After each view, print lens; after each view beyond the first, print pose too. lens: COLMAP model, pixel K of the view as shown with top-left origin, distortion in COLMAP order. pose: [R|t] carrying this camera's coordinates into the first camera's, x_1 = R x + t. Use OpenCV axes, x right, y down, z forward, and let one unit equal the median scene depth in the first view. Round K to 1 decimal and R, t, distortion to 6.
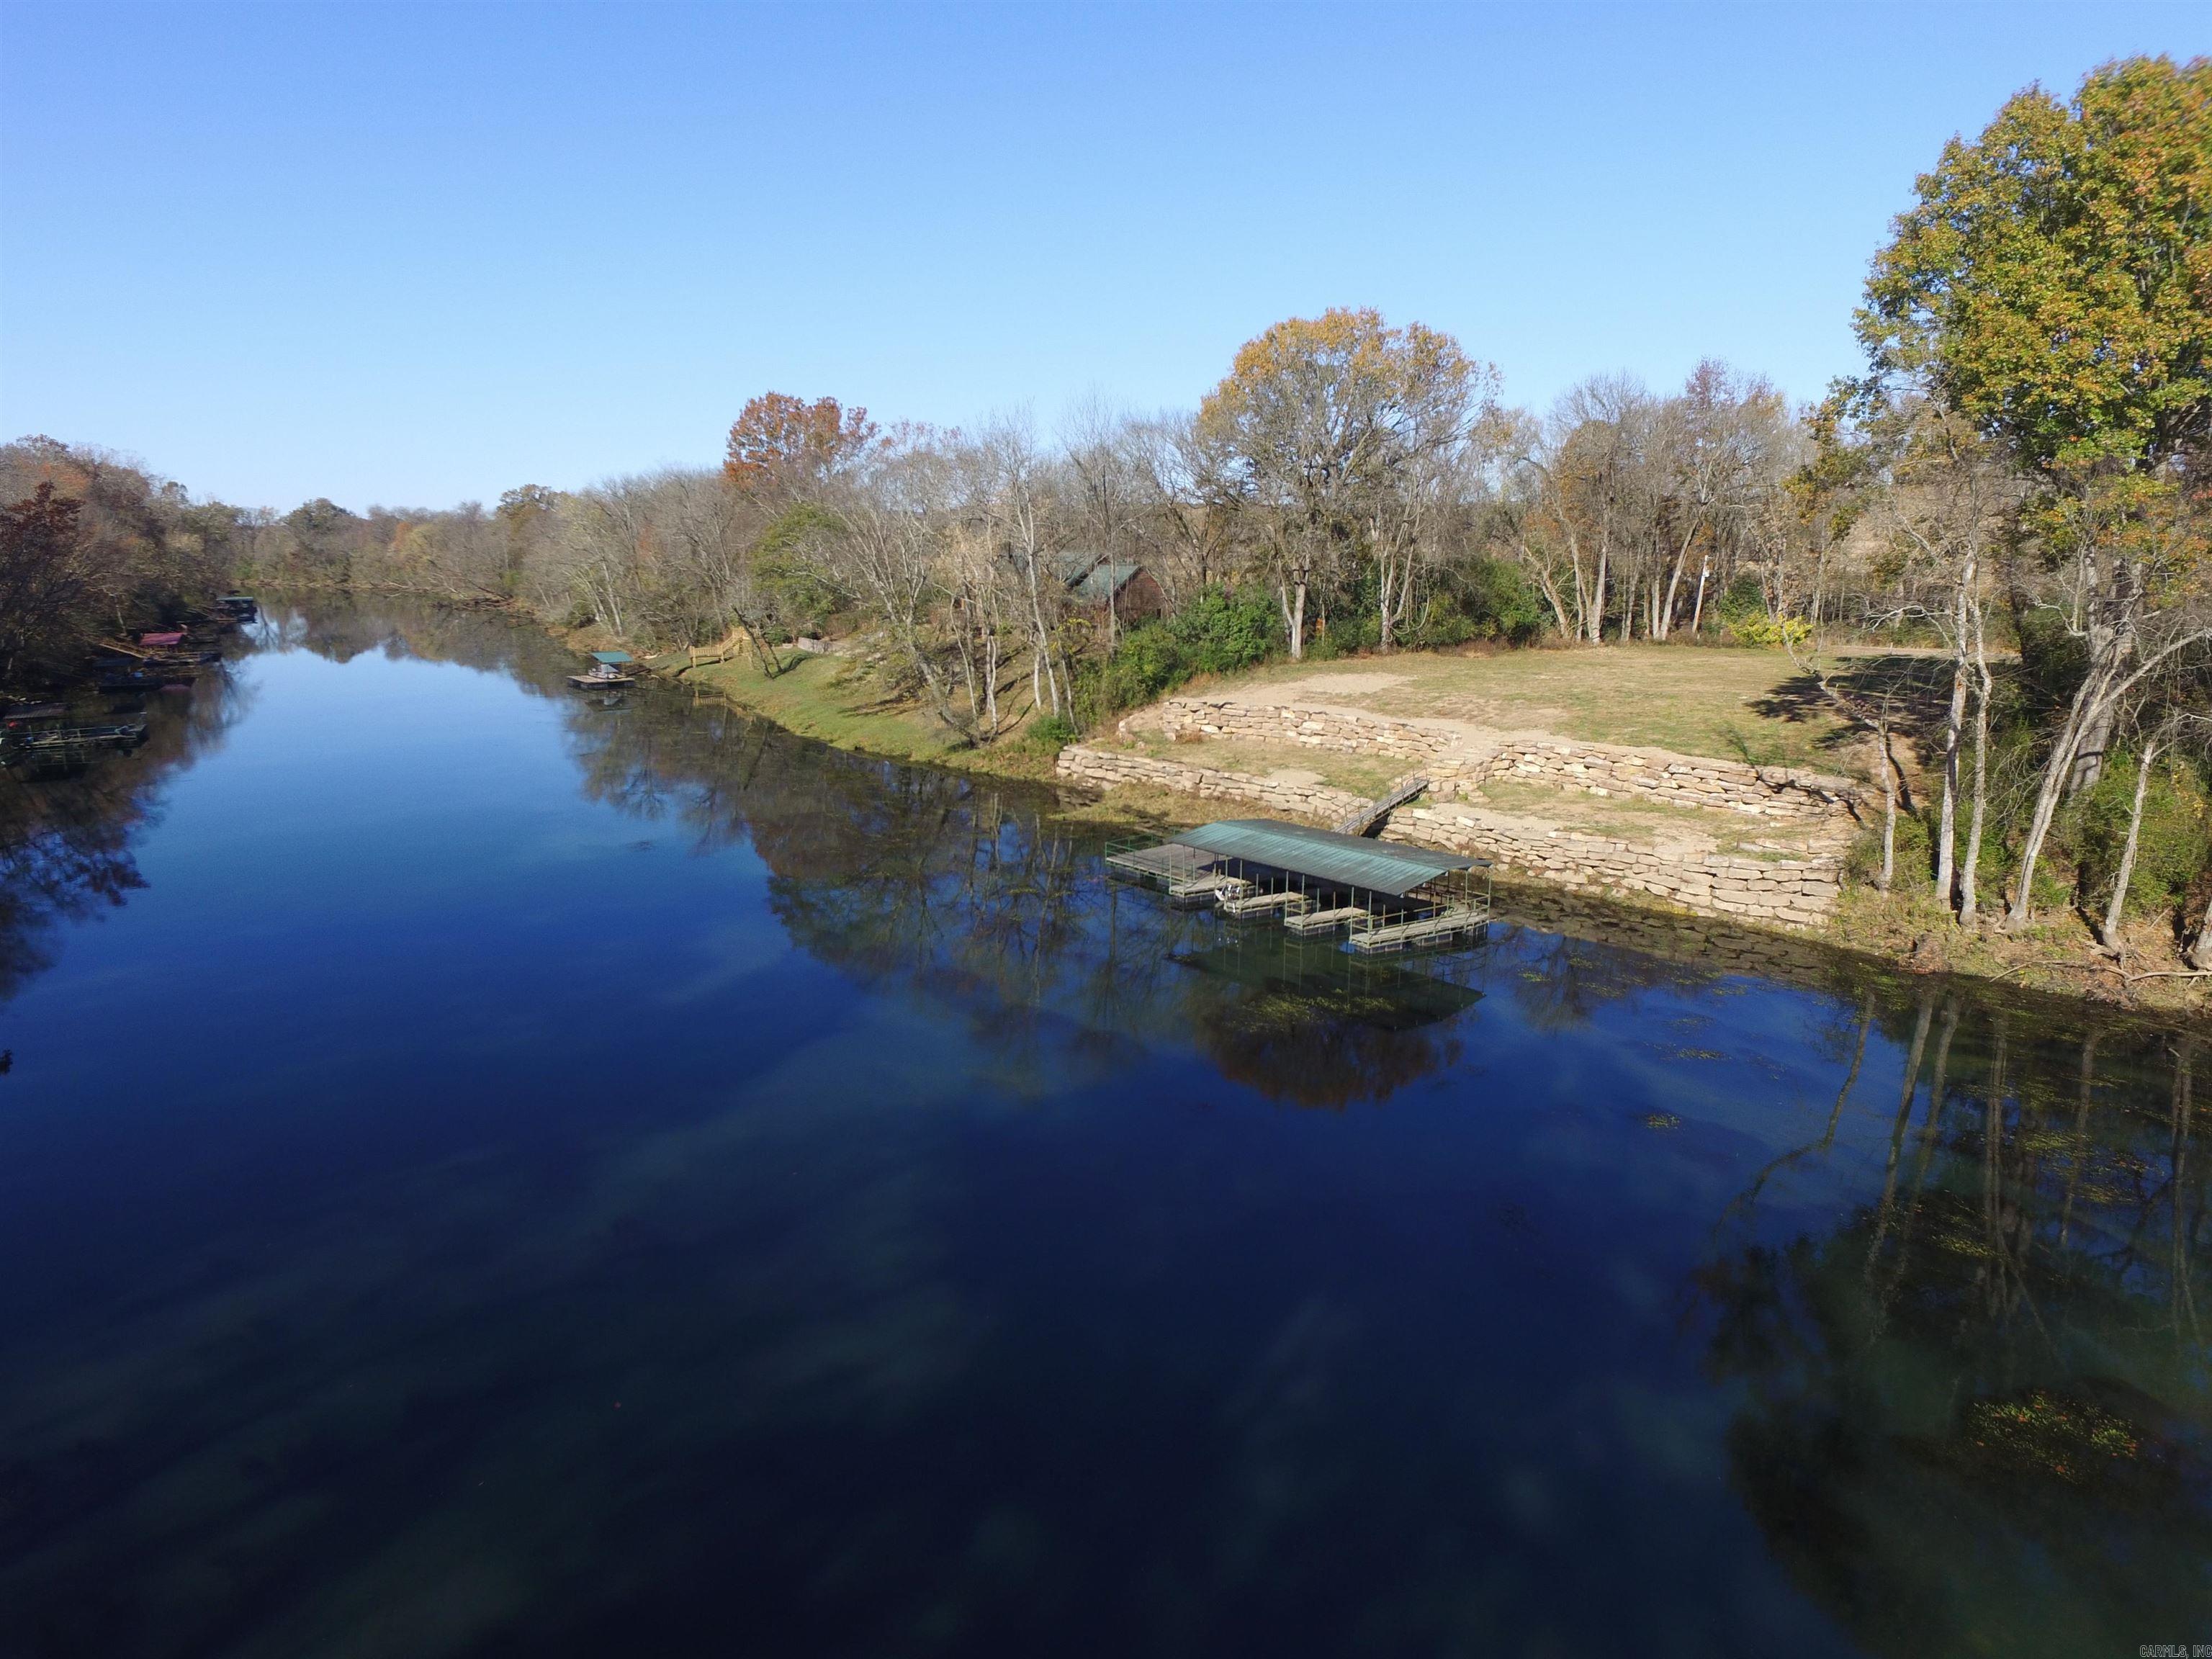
lens RADIAL K [[1277.9, 0, 1105.4], [0, 1277.9, 822.5], [0, 0, 1]] dist [-0.006383, 0.004490]
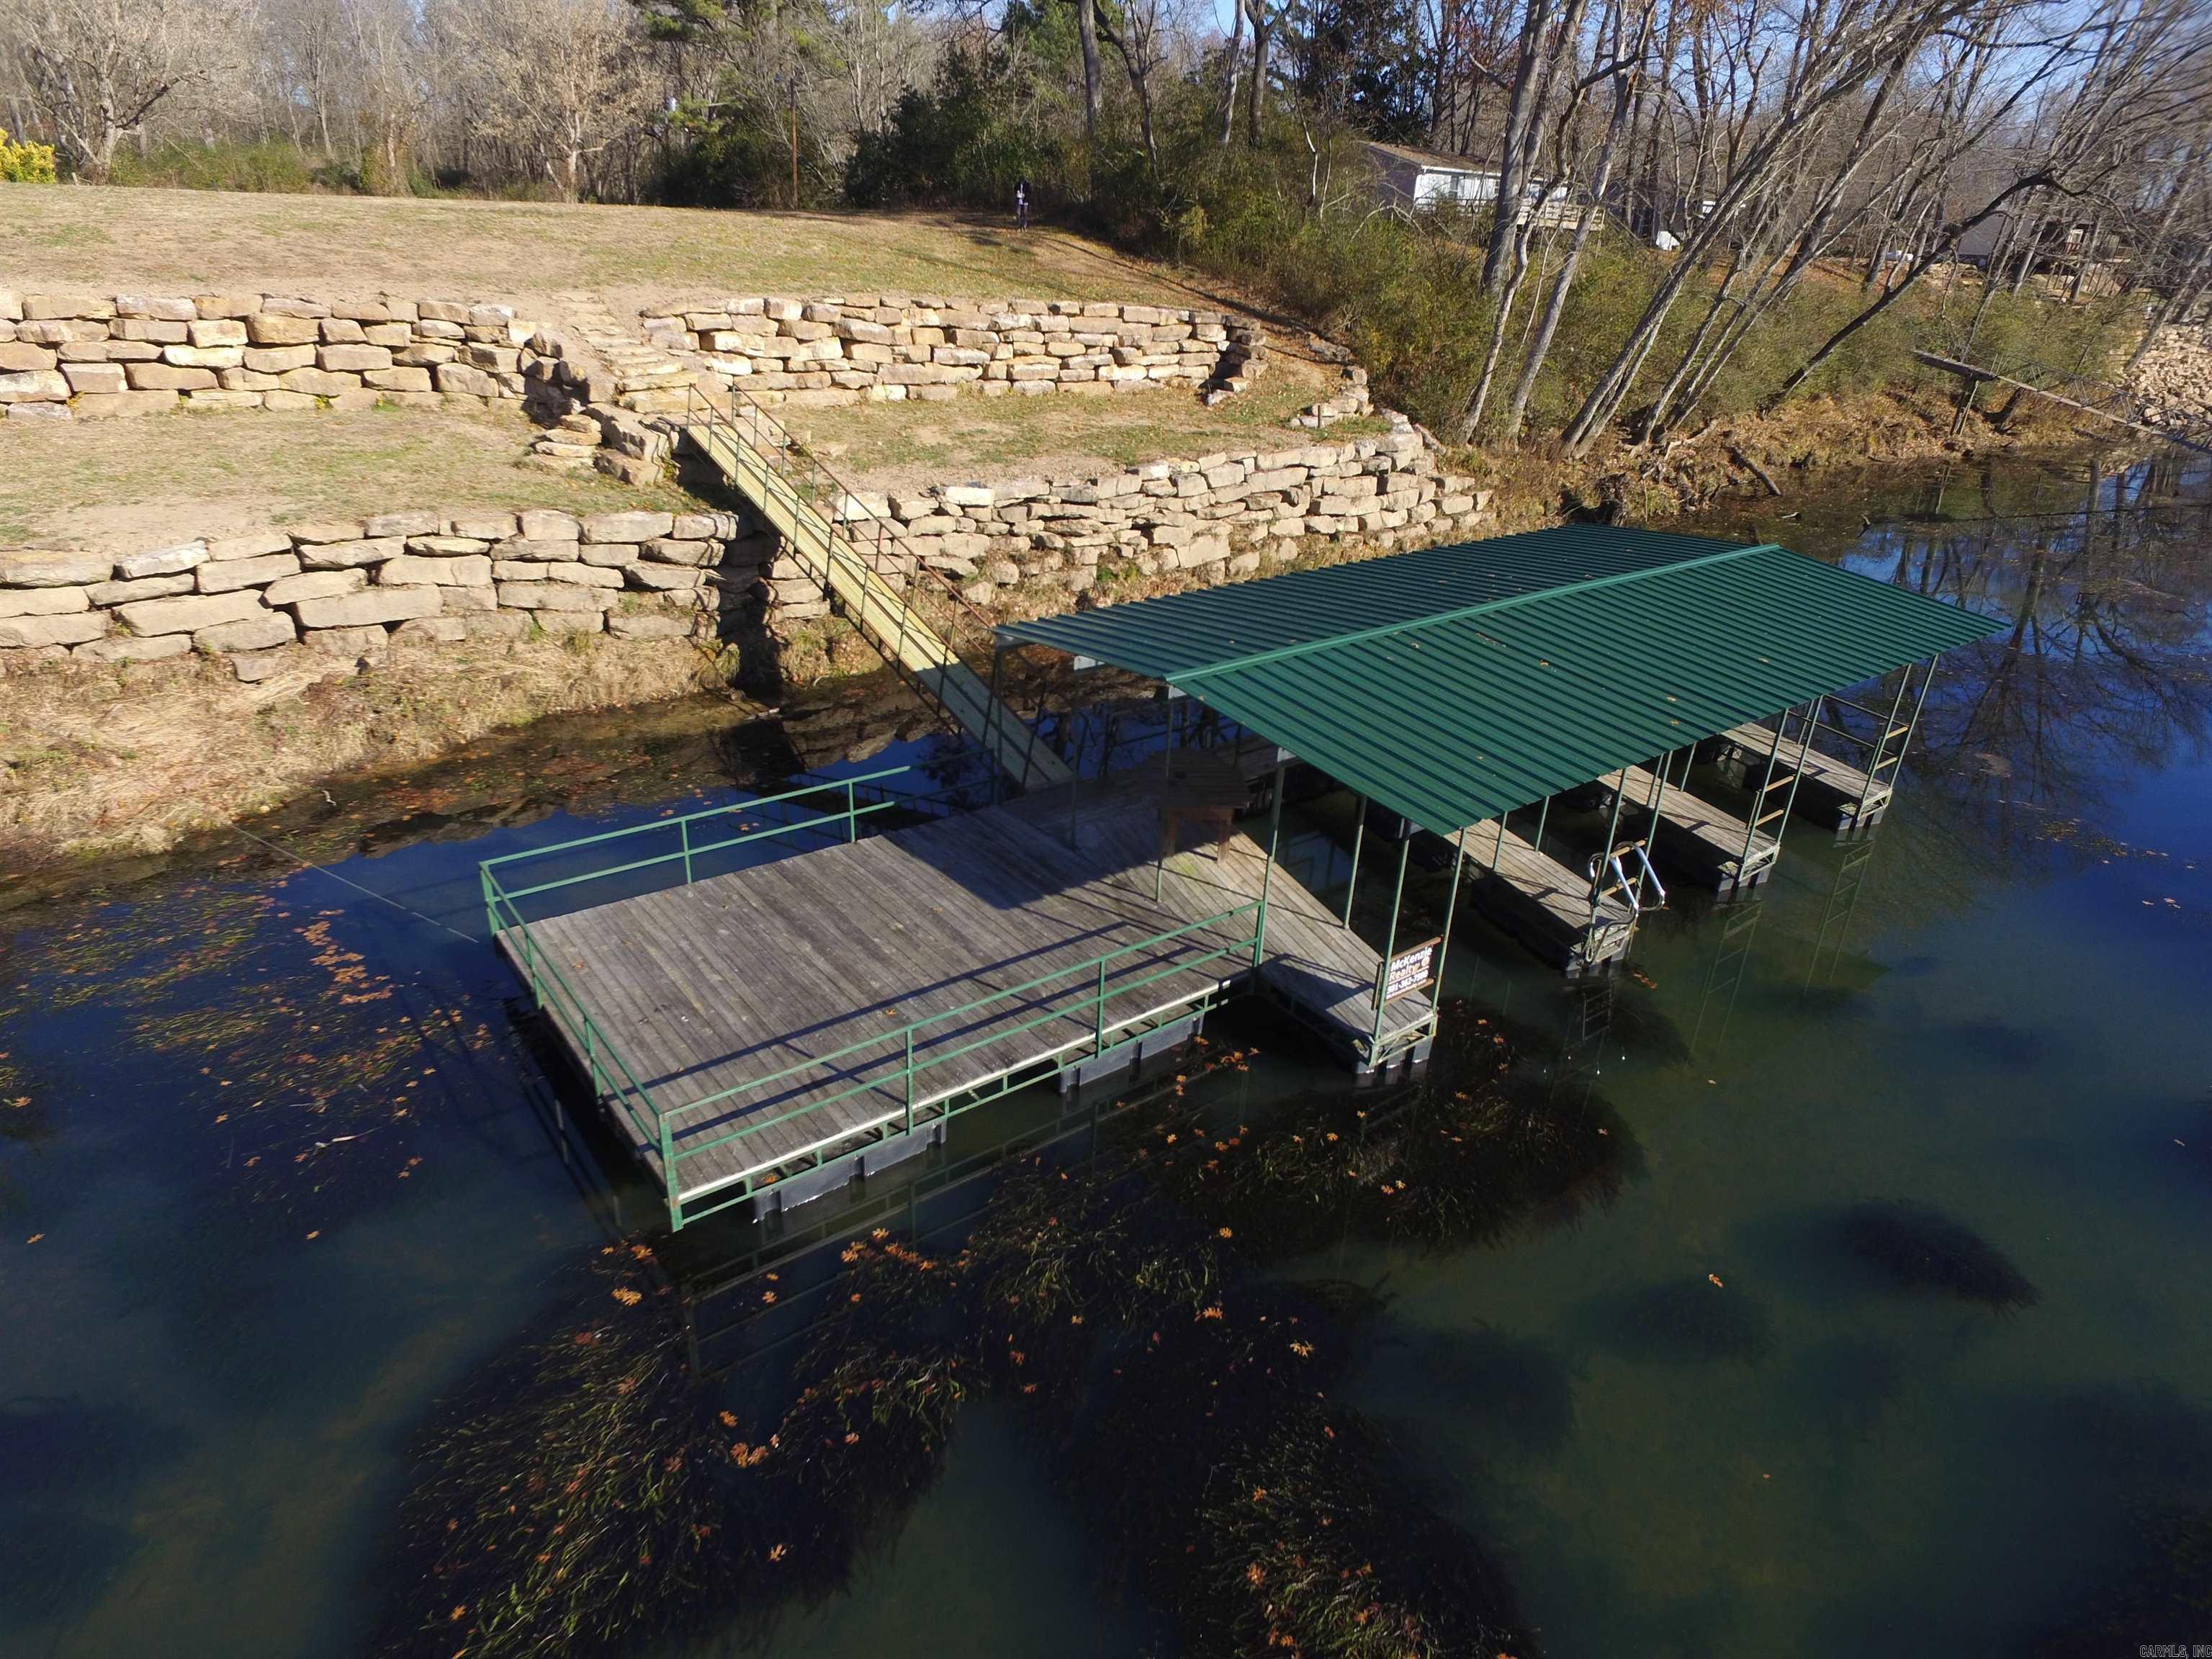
lens RADIAL K [[1277.9, 0, 1105.4], [0, 1277.9, 822.5], [0, 0, 1]] dist [-0.006383, 0.004490]
pose [[0.074585, -0.418252, 0.905264, -0.070799], [0.164361, 0.900533, 0.402525, -0.039264], [-0.983576, 0.118768, 0.135911, 0.583532]]
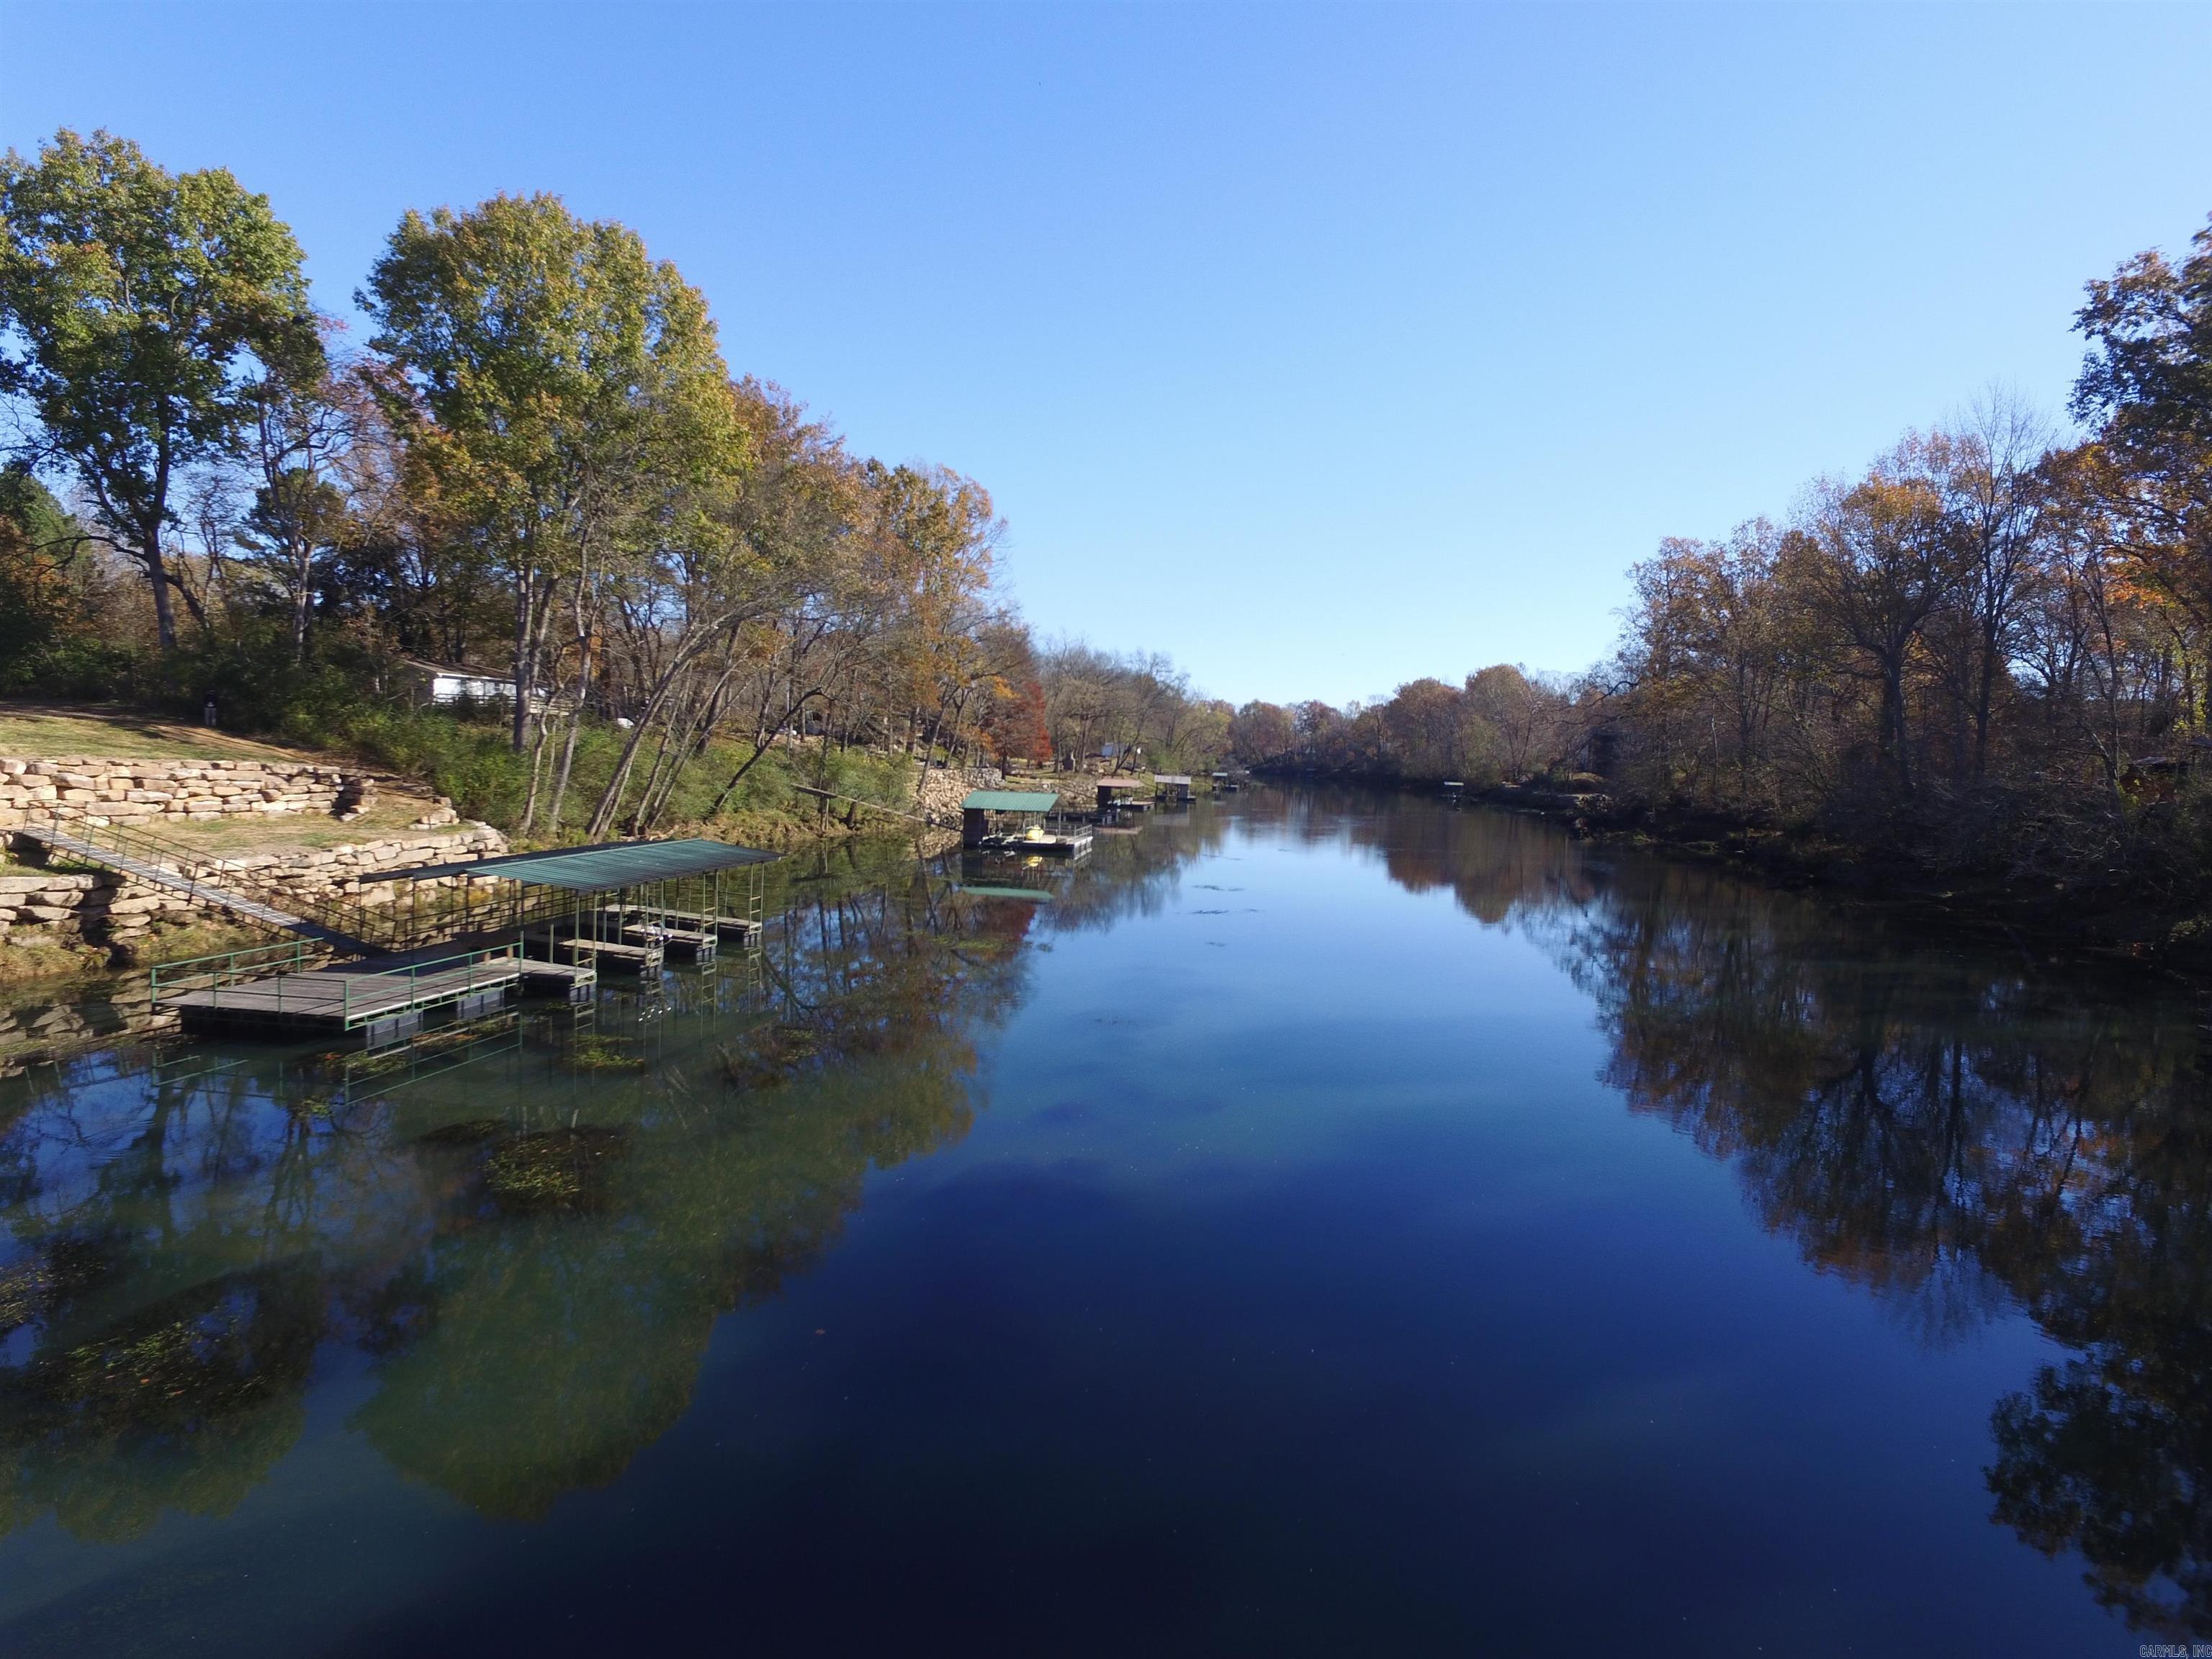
lens RADIAL K [[1277.9, 0, 1105.4], [0, 1277.9, 822.5], [0, 0, 1]] dist [-0.006383, 0.004490]
pose [[-0.613203, -0.067587, 0.787029, -0.310729], [0.125962, 0.975218, 0.181890, -0.052810], [-0.779818, 0.210671, -0.589493, 0.654558]]
